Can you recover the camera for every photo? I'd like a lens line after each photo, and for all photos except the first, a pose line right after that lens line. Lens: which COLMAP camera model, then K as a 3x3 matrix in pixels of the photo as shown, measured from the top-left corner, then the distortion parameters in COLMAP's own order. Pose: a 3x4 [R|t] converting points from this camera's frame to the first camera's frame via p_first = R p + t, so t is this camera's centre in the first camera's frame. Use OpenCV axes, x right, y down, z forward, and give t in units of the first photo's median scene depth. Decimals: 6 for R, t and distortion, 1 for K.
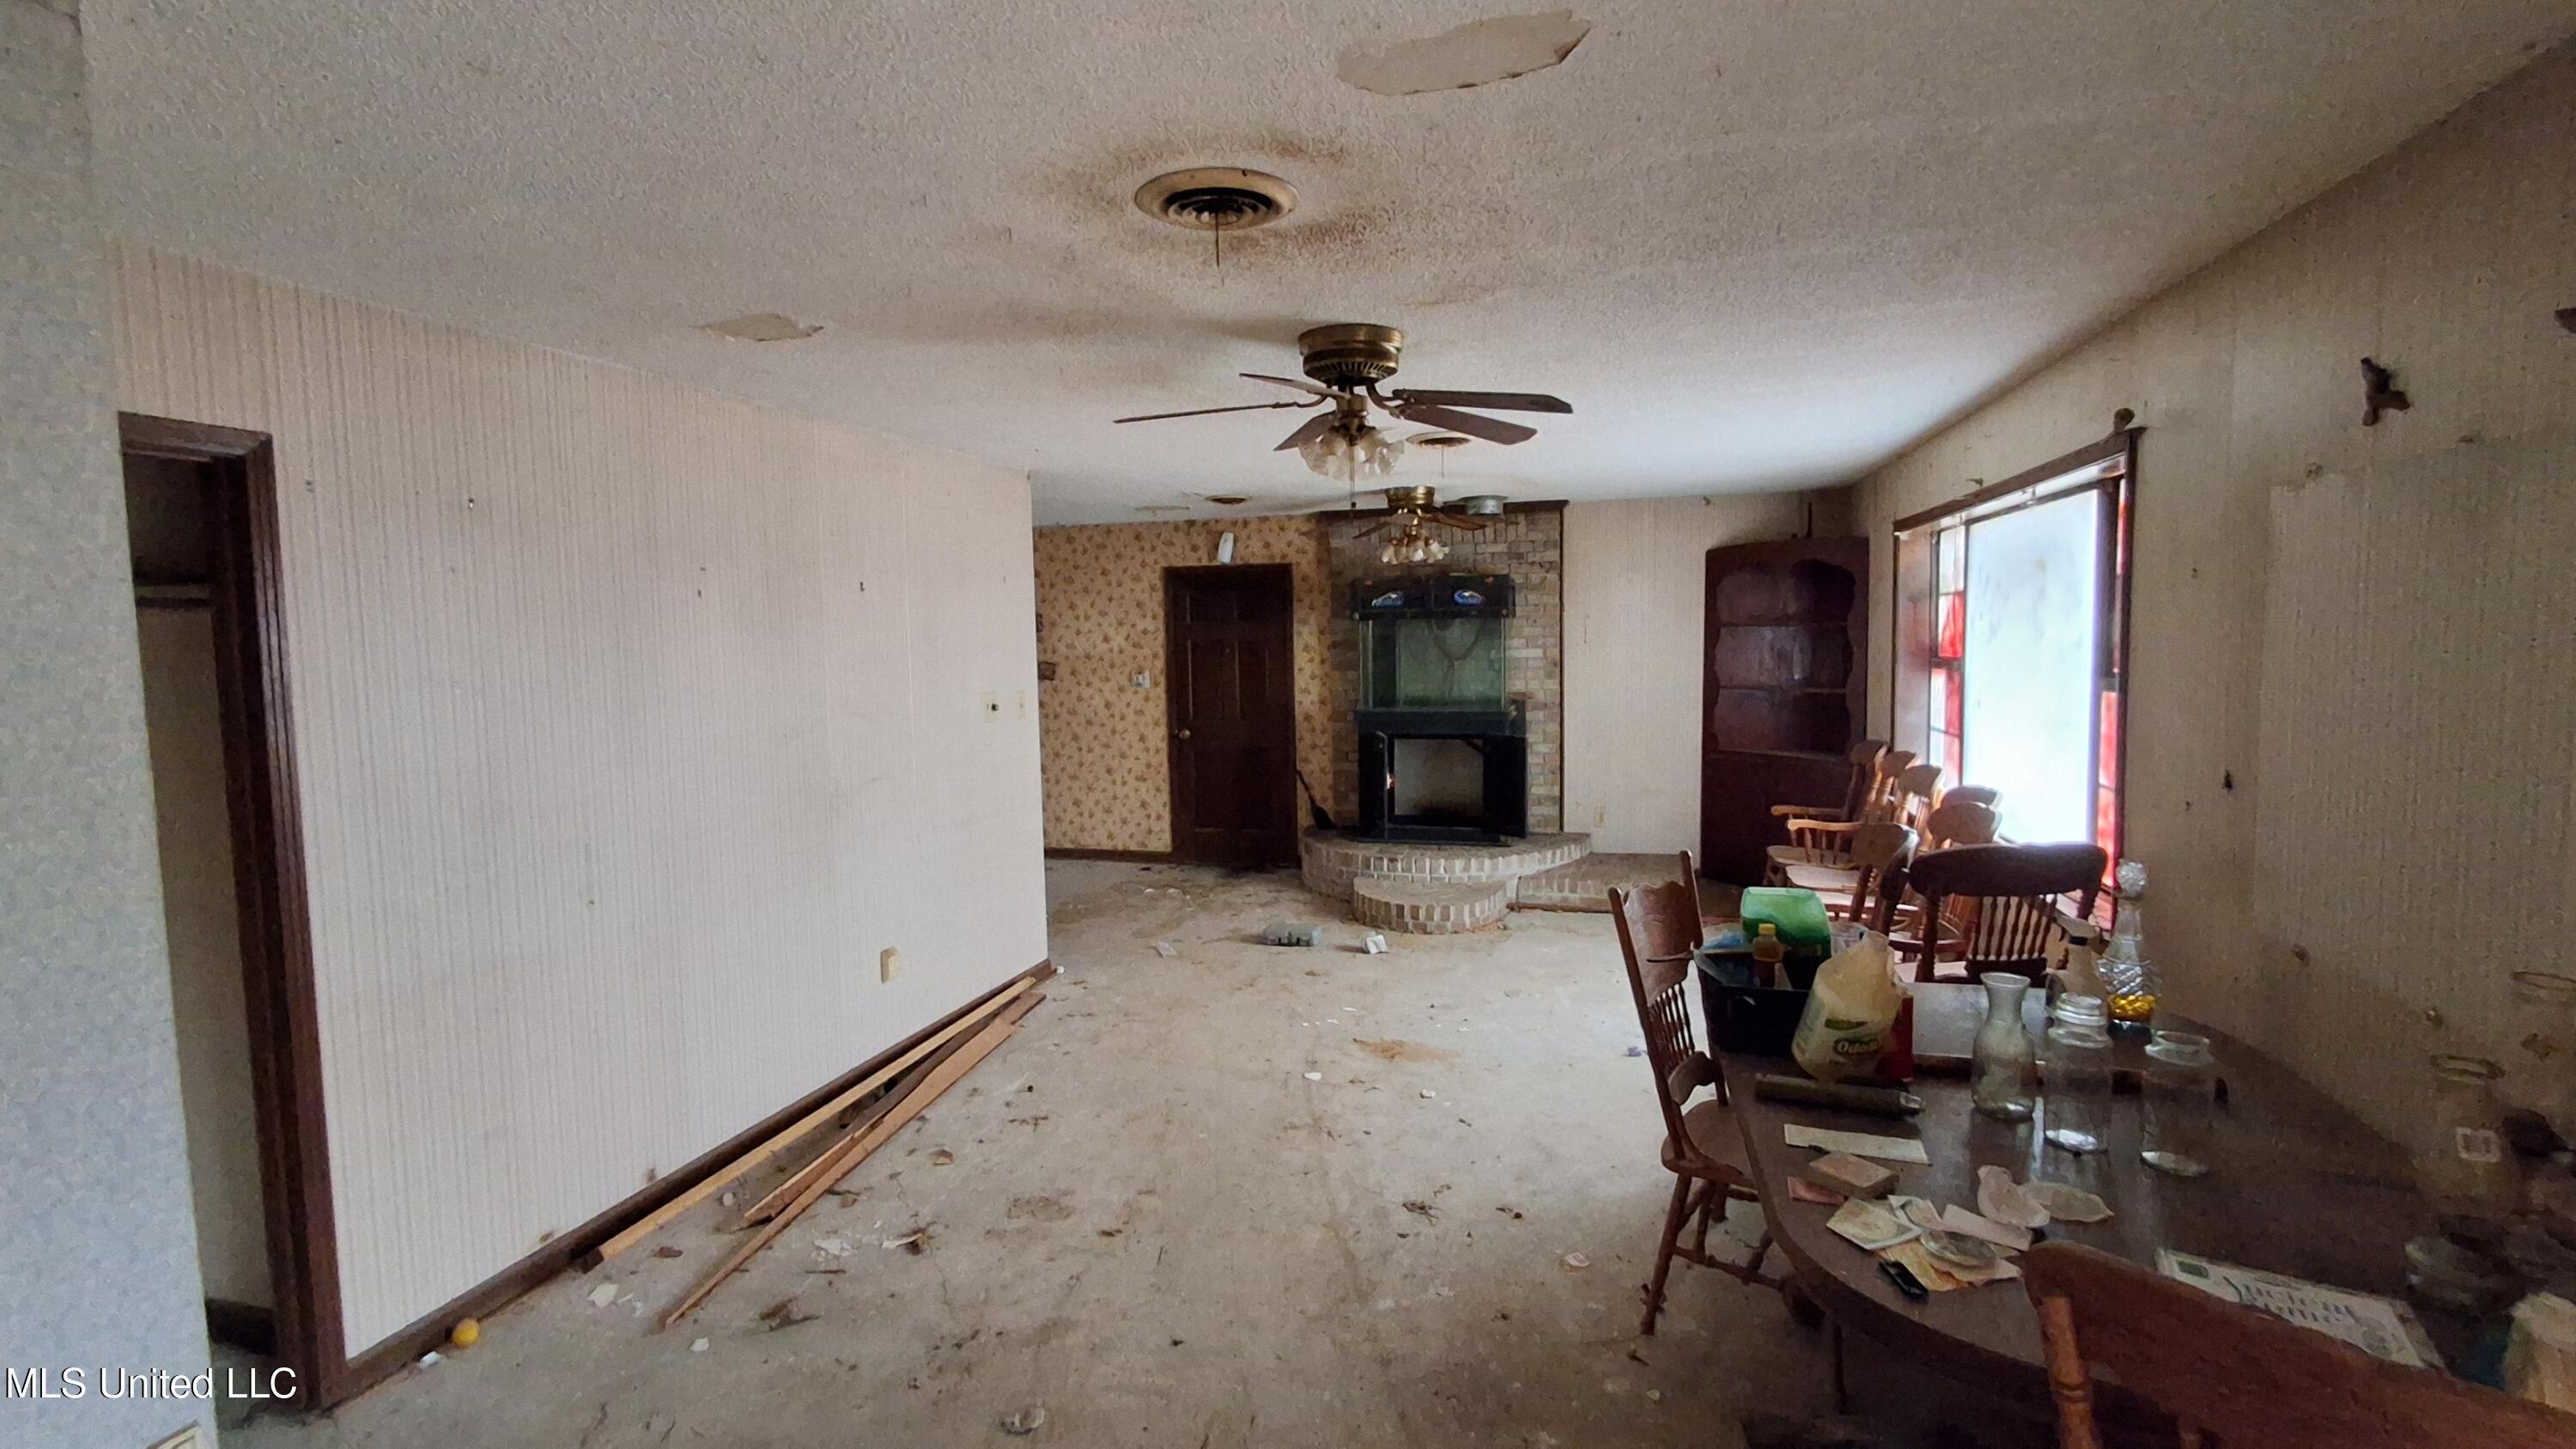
lens RADIAL K [[1181.2, 0, 1306.2], [0, 1181.2, 726.4], [0, 0, 1]] dist [-0.002692, 0.003924]
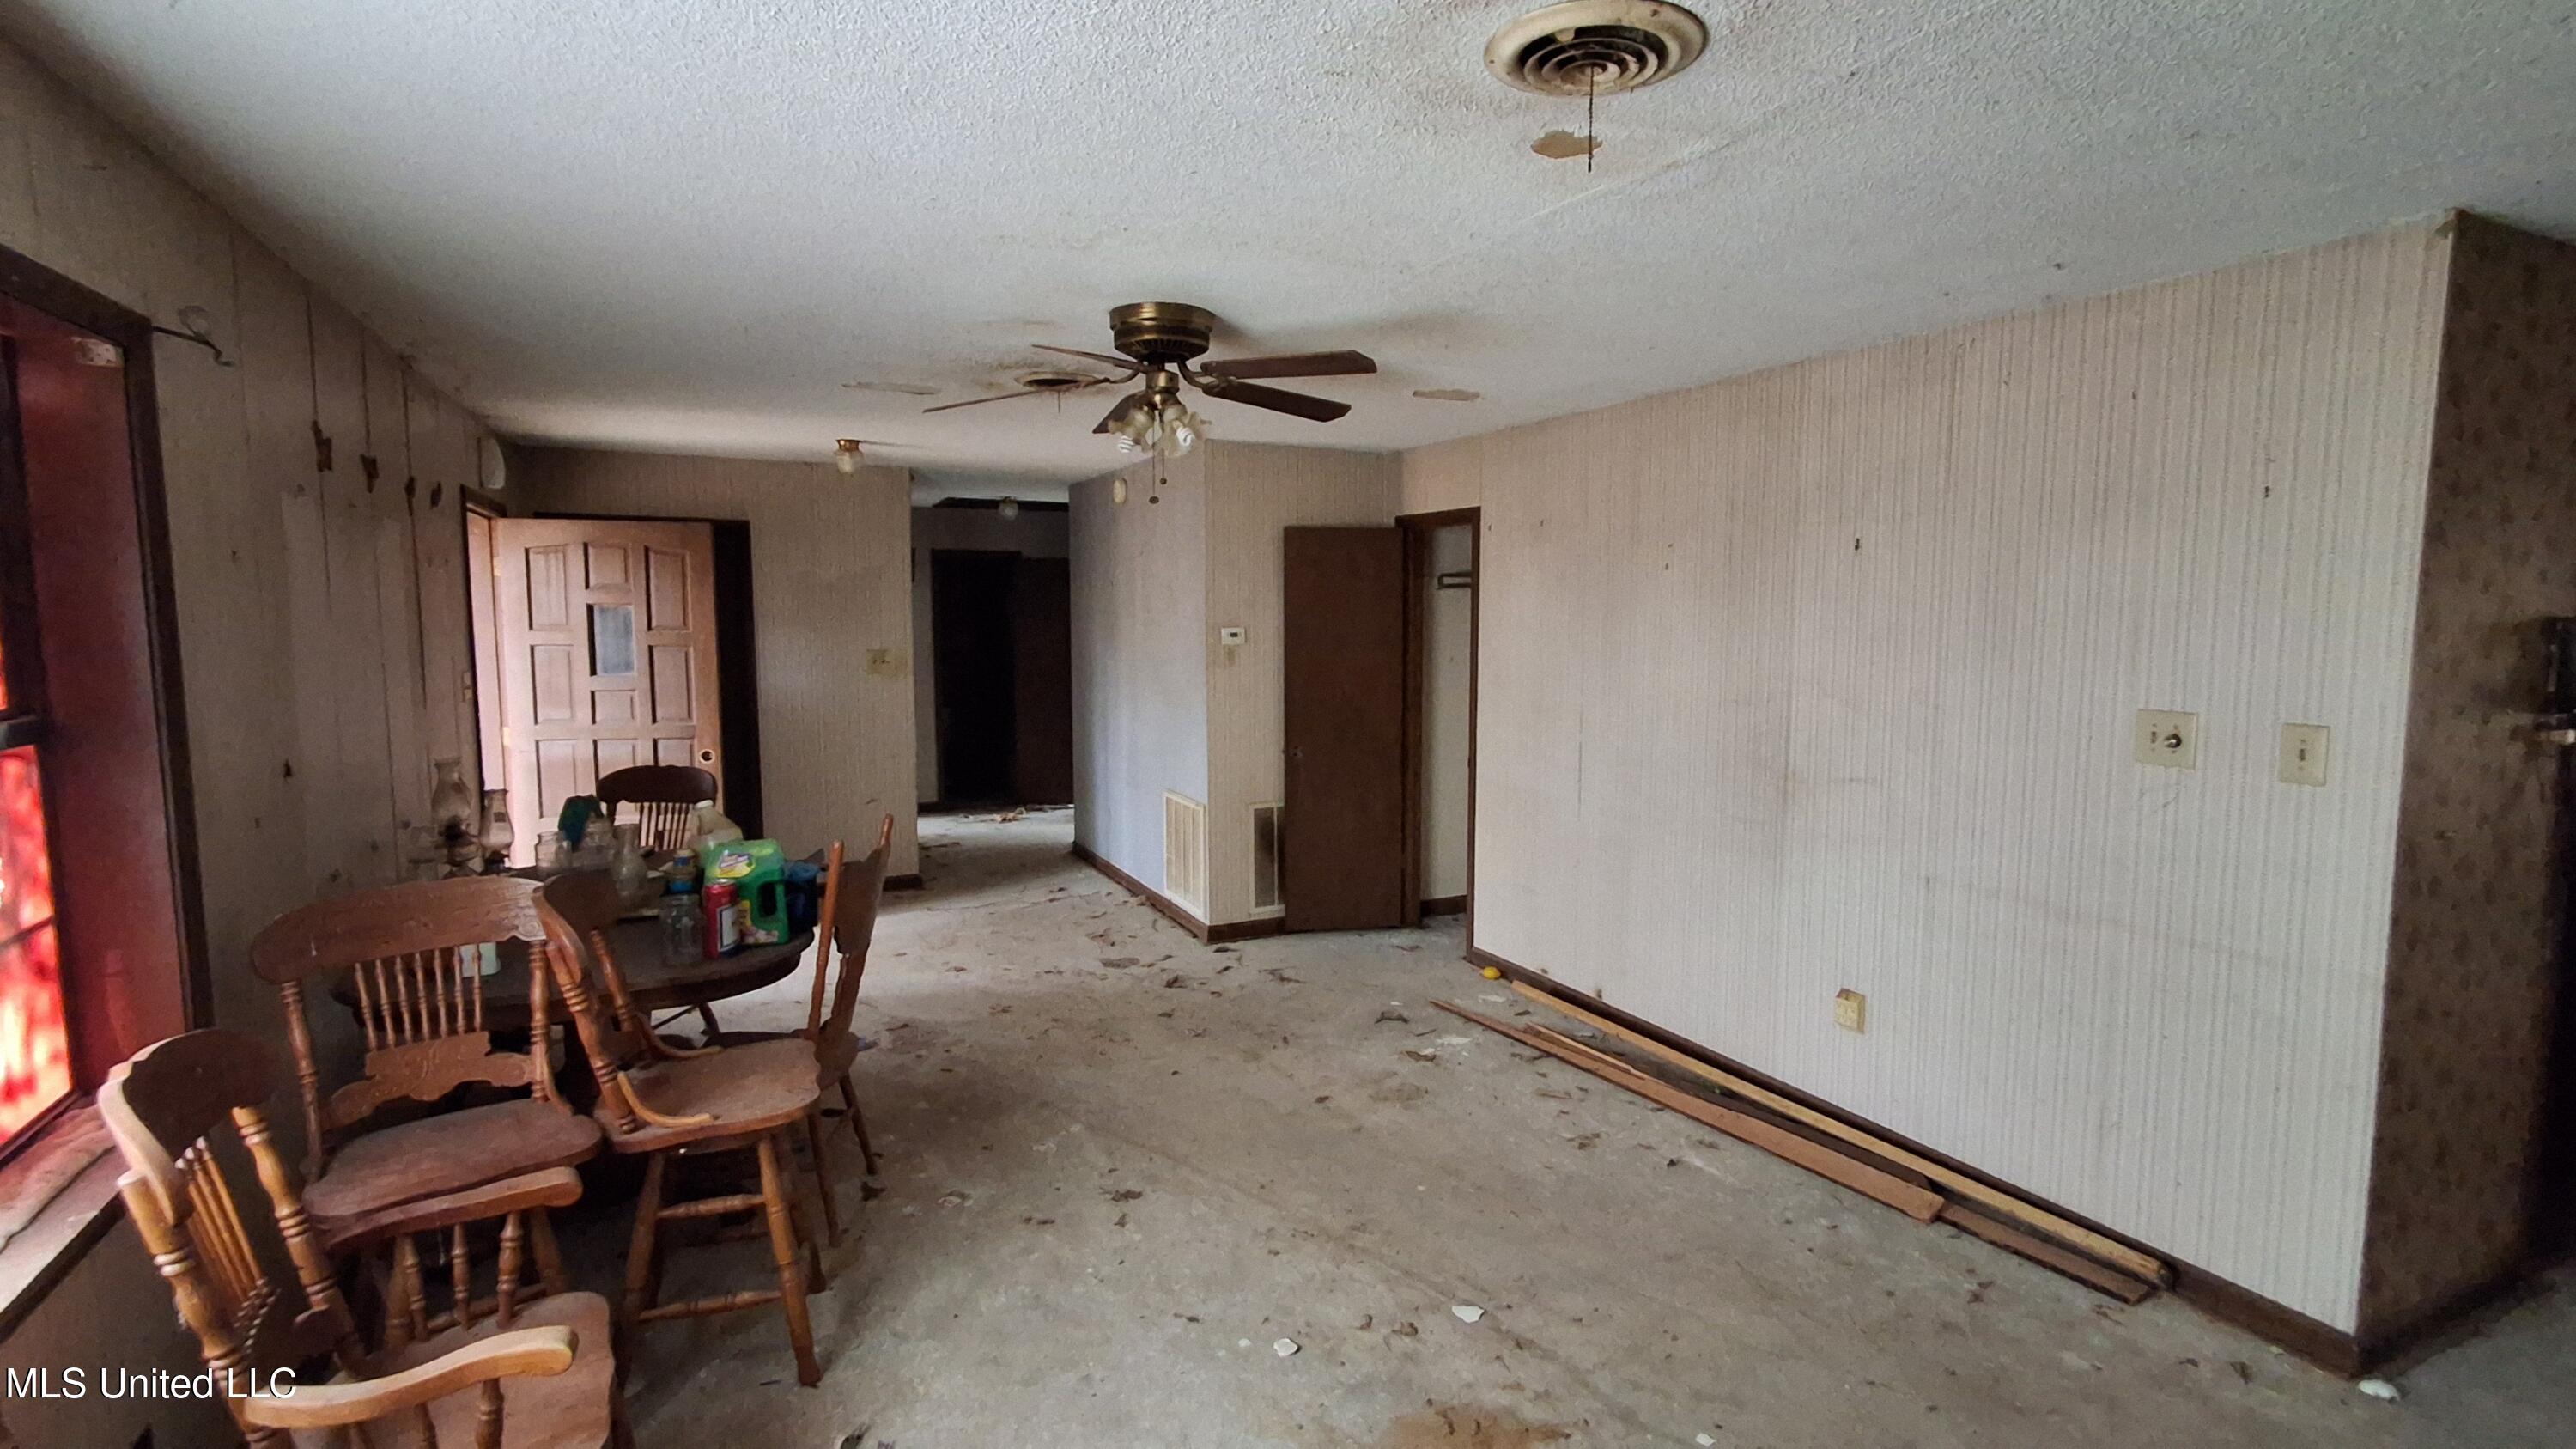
lens RADIAL K [[1181.2, 0, 1276.9], [0, 1181.2, 718.4], [0, 0, 1]] dist [-0.002692, 0.003924]
pose [[-0.757231, 0.080200, -0.648205, 0.270006], [-0.039078, 0.985092, 0.167532, -0.068648], [0.651977, 0.152191, -0.742808, 0.781349]]
